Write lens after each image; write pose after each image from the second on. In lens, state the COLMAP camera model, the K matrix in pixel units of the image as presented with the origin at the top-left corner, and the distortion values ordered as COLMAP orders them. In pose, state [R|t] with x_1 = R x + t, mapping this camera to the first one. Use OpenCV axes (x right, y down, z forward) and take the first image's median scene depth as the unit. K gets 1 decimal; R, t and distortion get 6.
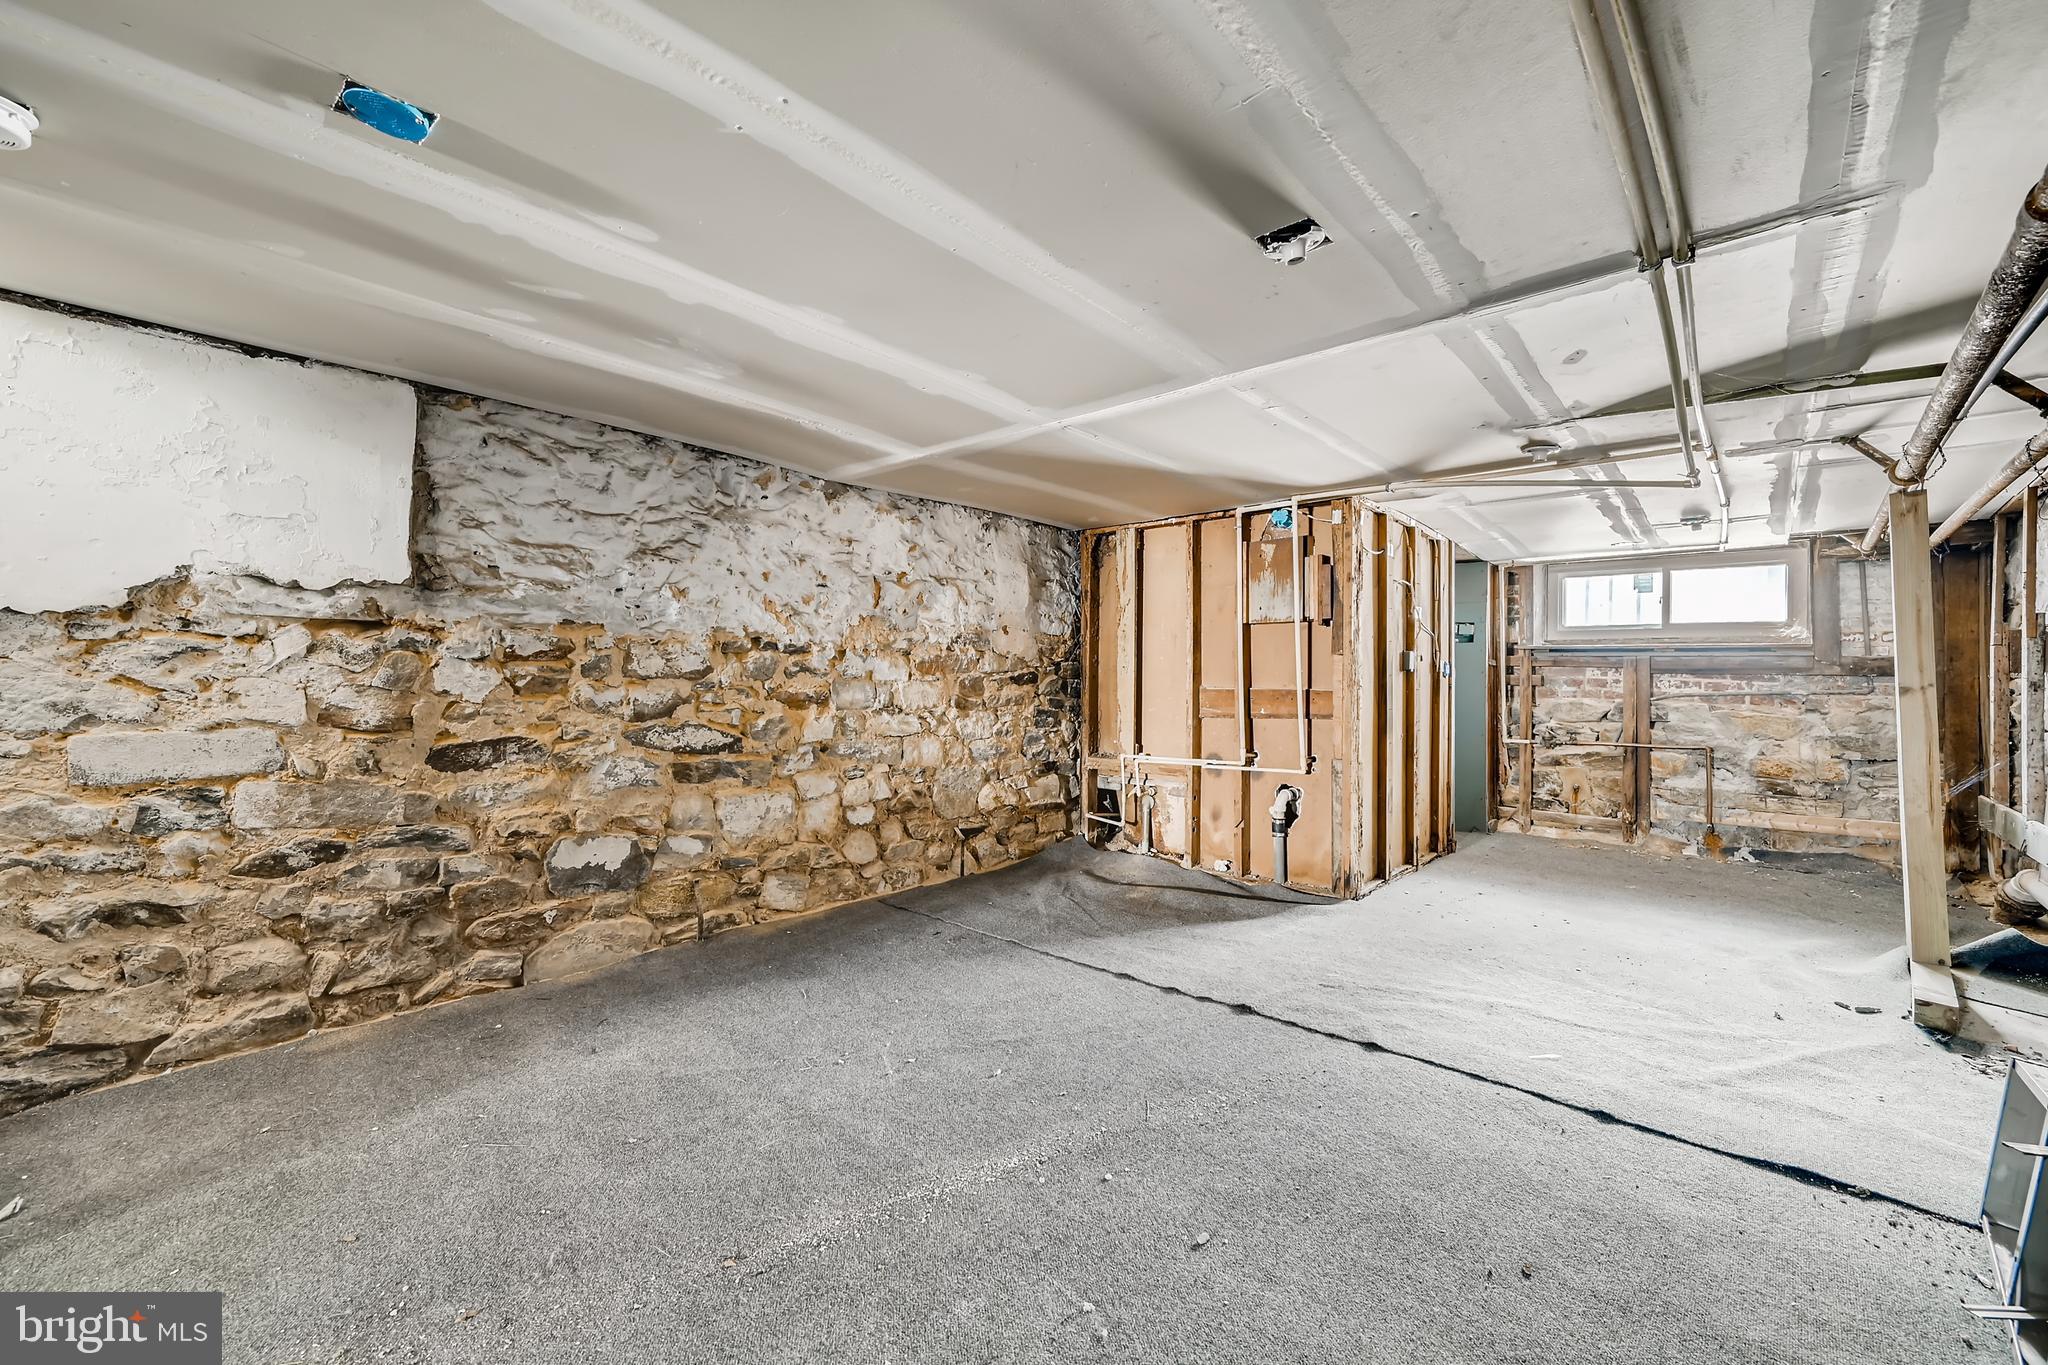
lens RADIAL K [[817.5, 0, 1022.7], [0, 817.5, 673.4], [0, 0, 1]] dist [0.000987, 0.000208]
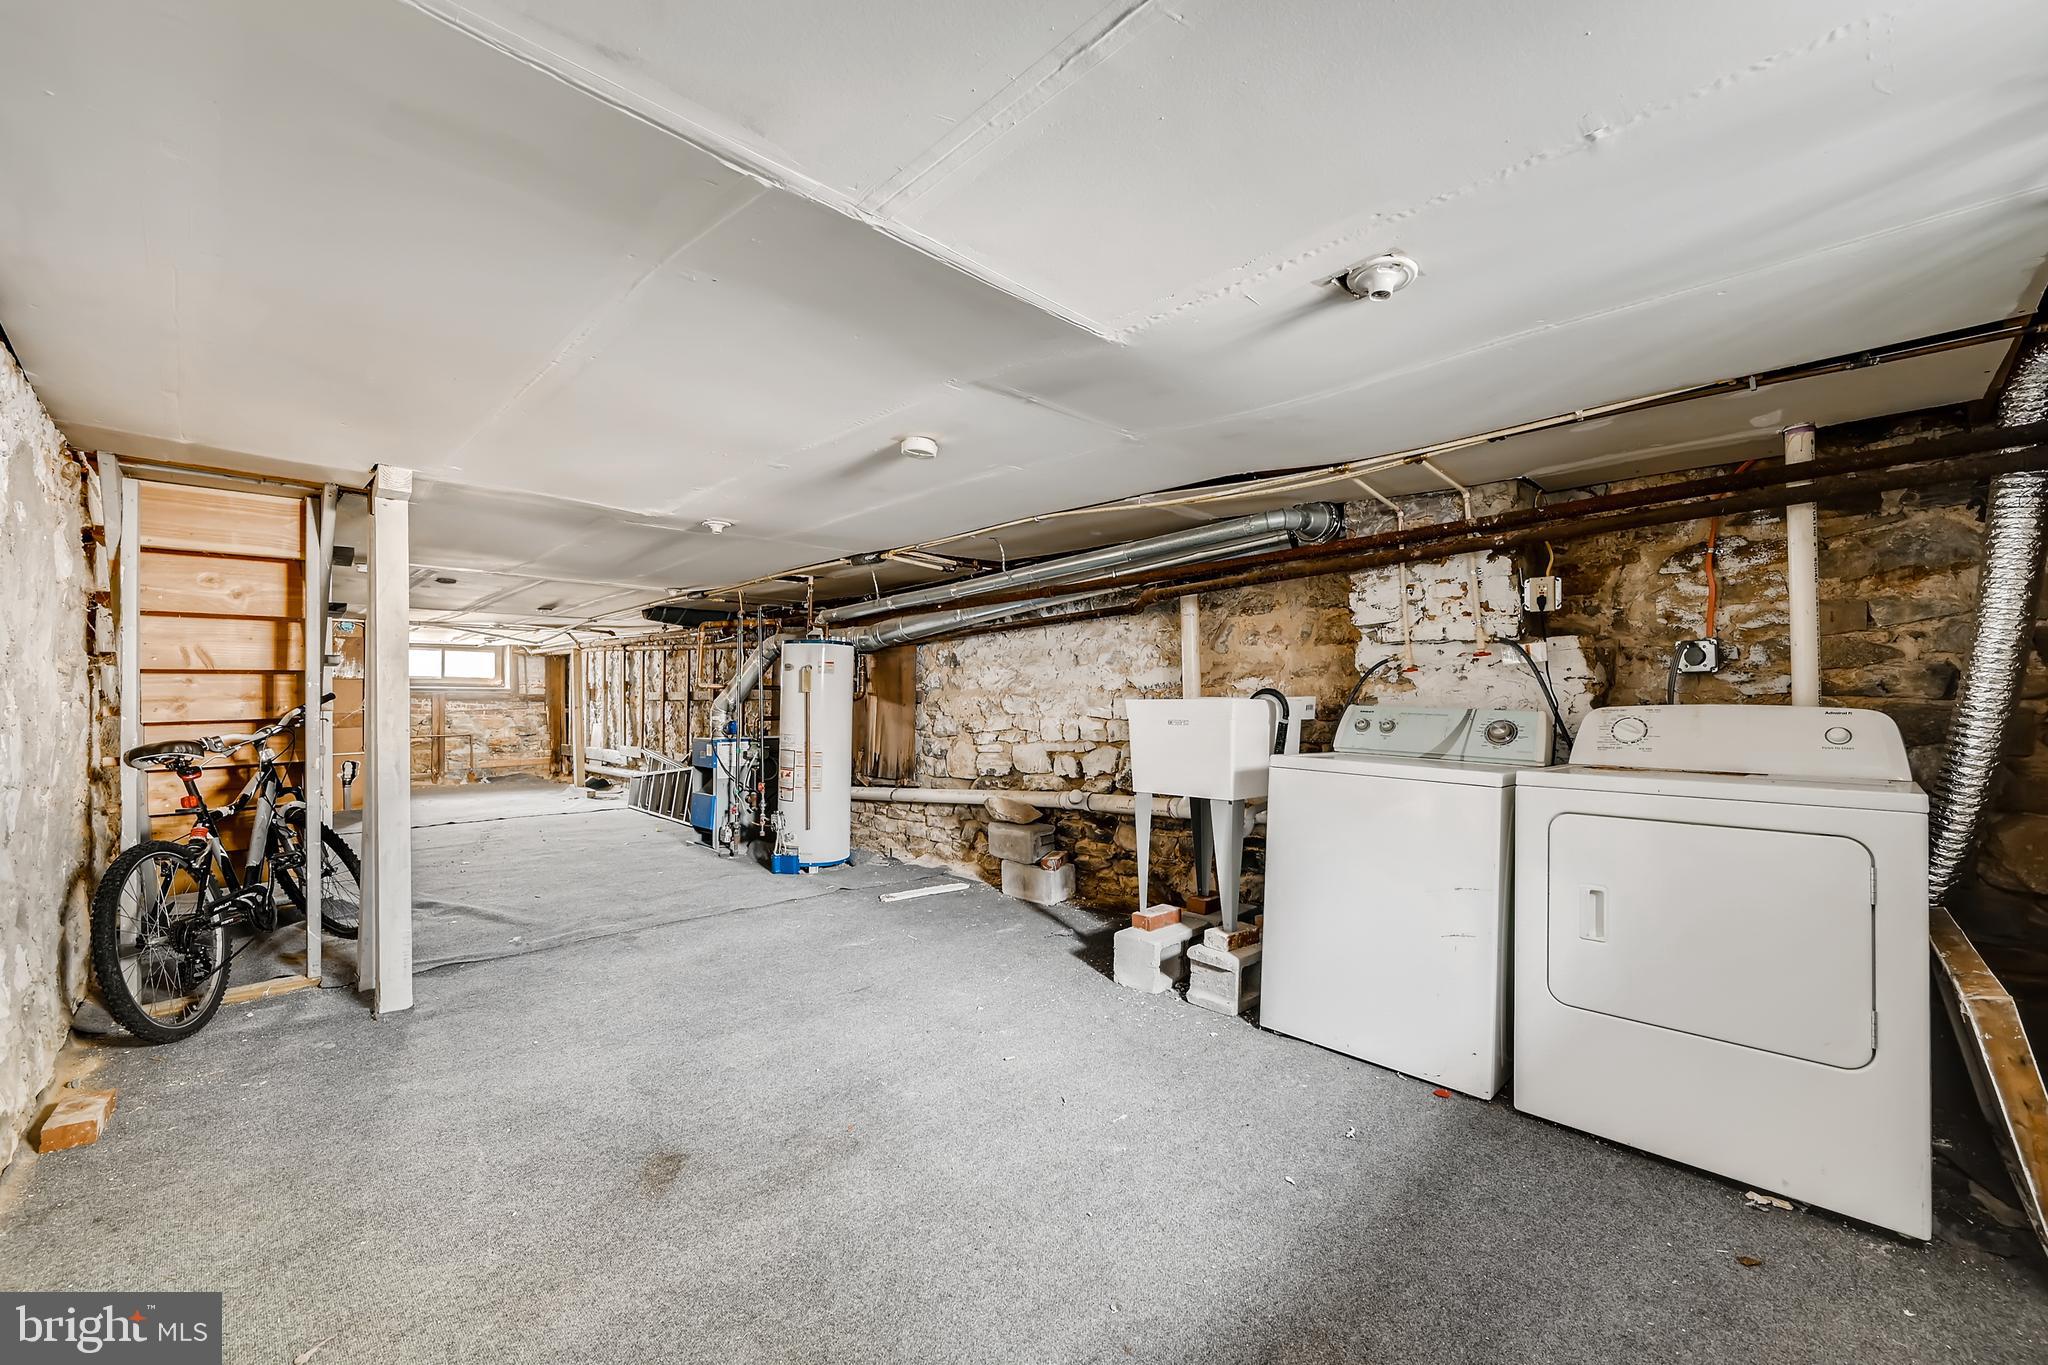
lens RADIAL K [[817.5, 0, 1022.7], [0, 817.5, 691.4], [0, 0, 1]] dist [0.000987, 0.000208]
pose [[0.072970, 0.002060, 0.997332, -1.260371], [0.001306, 0.999997, -0.002161, -0.019171], [-0.997333, 0.001460, 0.072967, -0.654181]]
